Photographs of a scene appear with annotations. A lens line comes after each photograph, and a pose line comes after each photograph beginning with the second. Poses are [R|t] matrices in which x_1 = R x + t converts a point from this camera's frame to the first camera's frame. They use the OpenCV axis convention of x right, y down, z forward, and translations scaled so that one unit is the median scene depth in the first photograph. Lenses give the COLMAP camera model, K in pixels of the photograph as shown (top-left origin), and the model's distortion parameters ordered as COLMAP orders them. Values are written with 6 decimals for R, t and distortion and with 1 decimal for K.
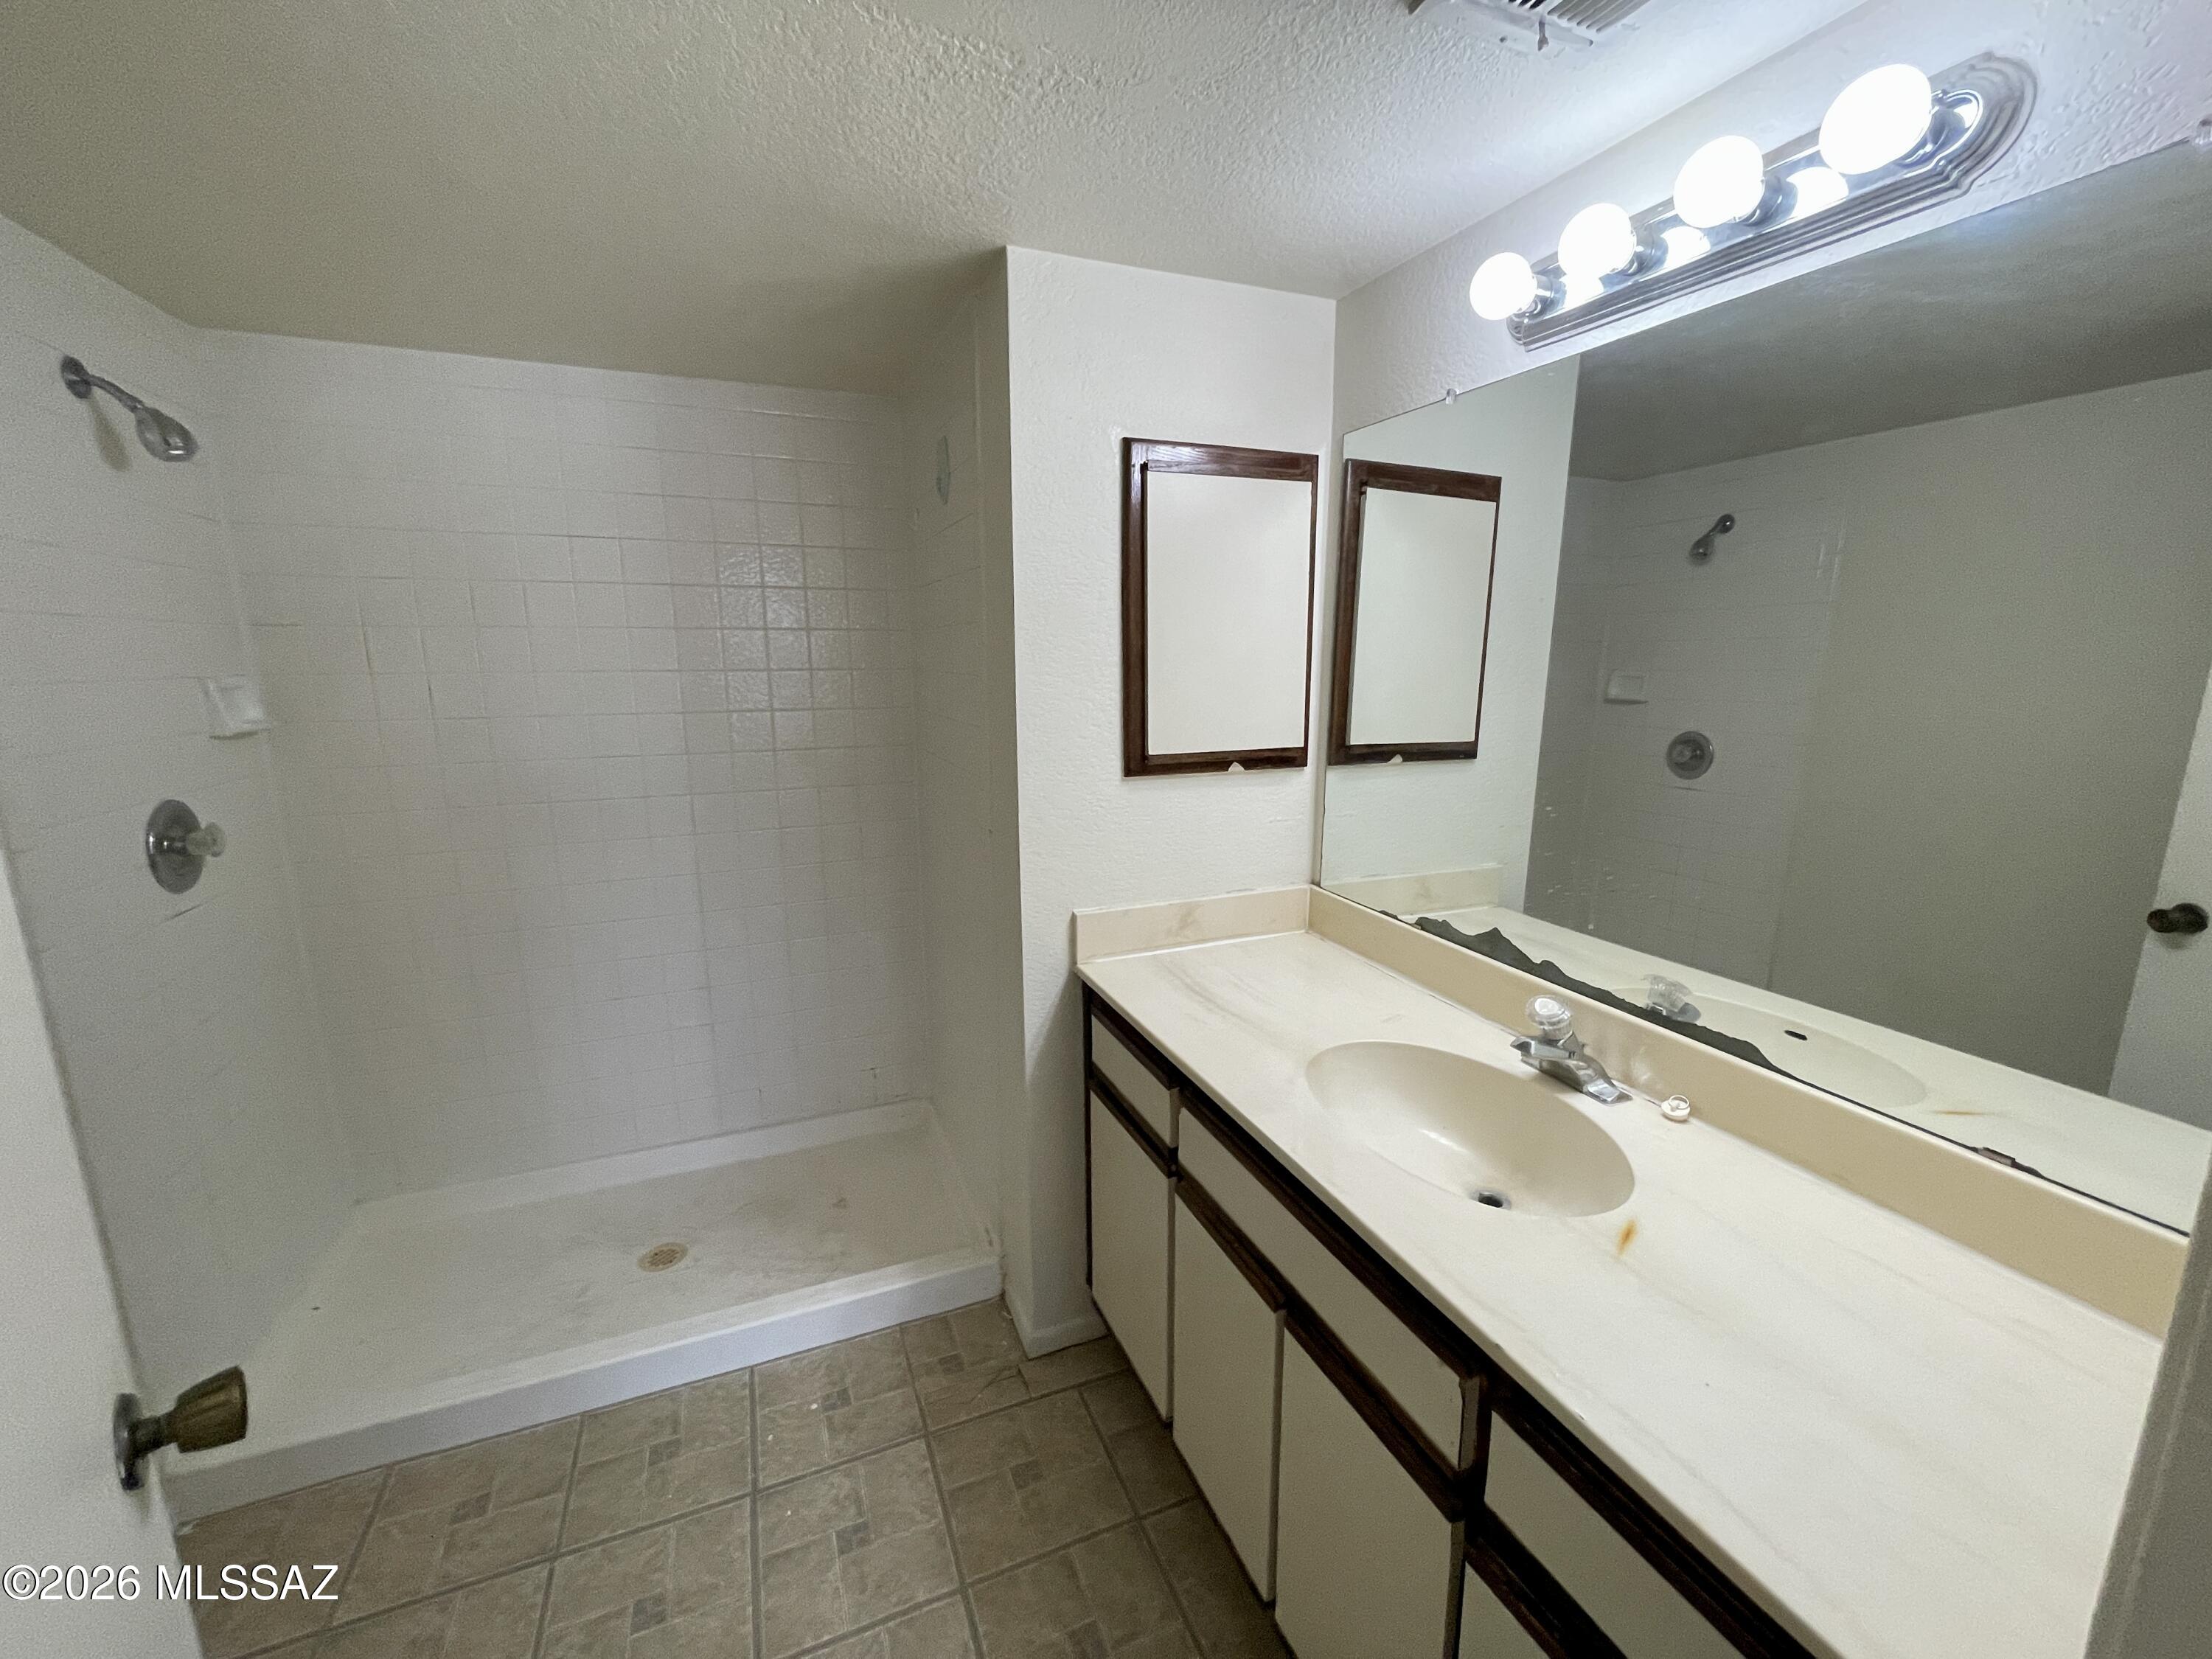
lens RADIAL K [[892.2, 0, 1109.4], [0, 892.2, 827.7], [0, 0, 1]] dist [-0.003097, 0.000317]
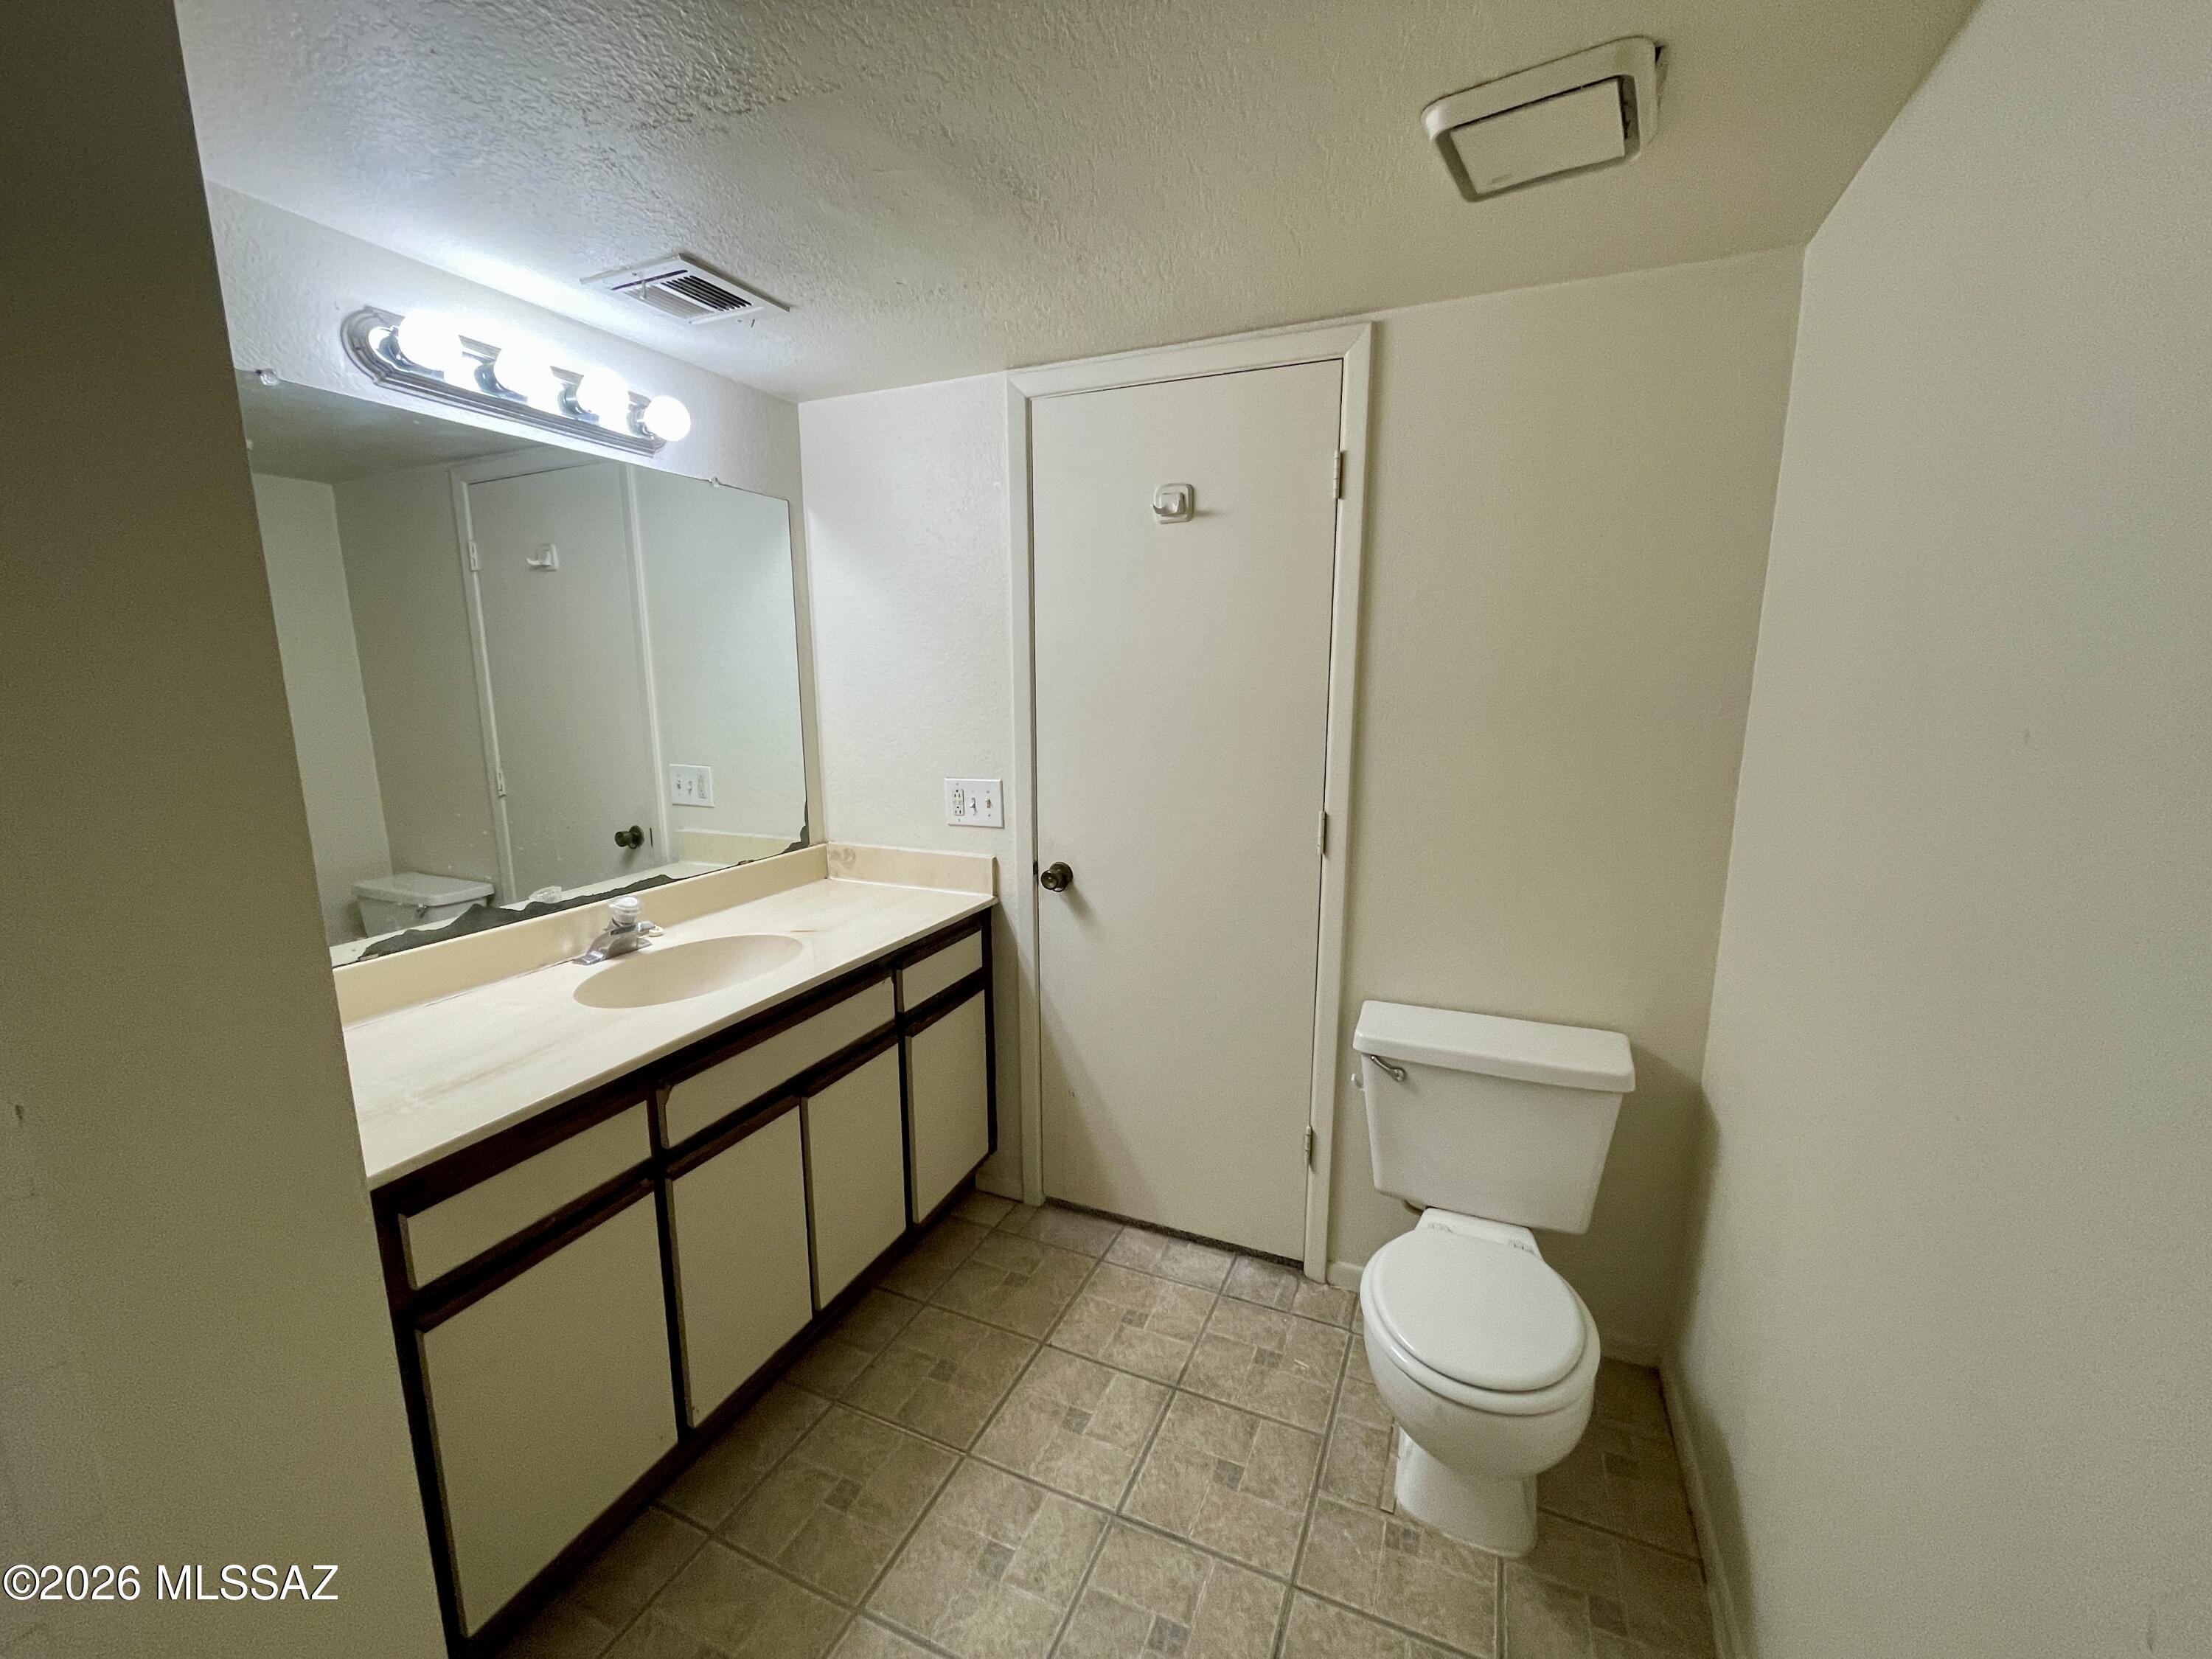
lens RADIAL K [[892.2, 0, 1109.4], [0, 892.2, 827.7], [0, 0, 1]] dist [-0.003097, 0.000317]
pose [[-0.694442, -0.121976, 0.709135, -1.033849], [0.146433, 0.940947, 0.305248, -0.234340], [-0.704492, 0.315818, -0.635571, 1.262350]]
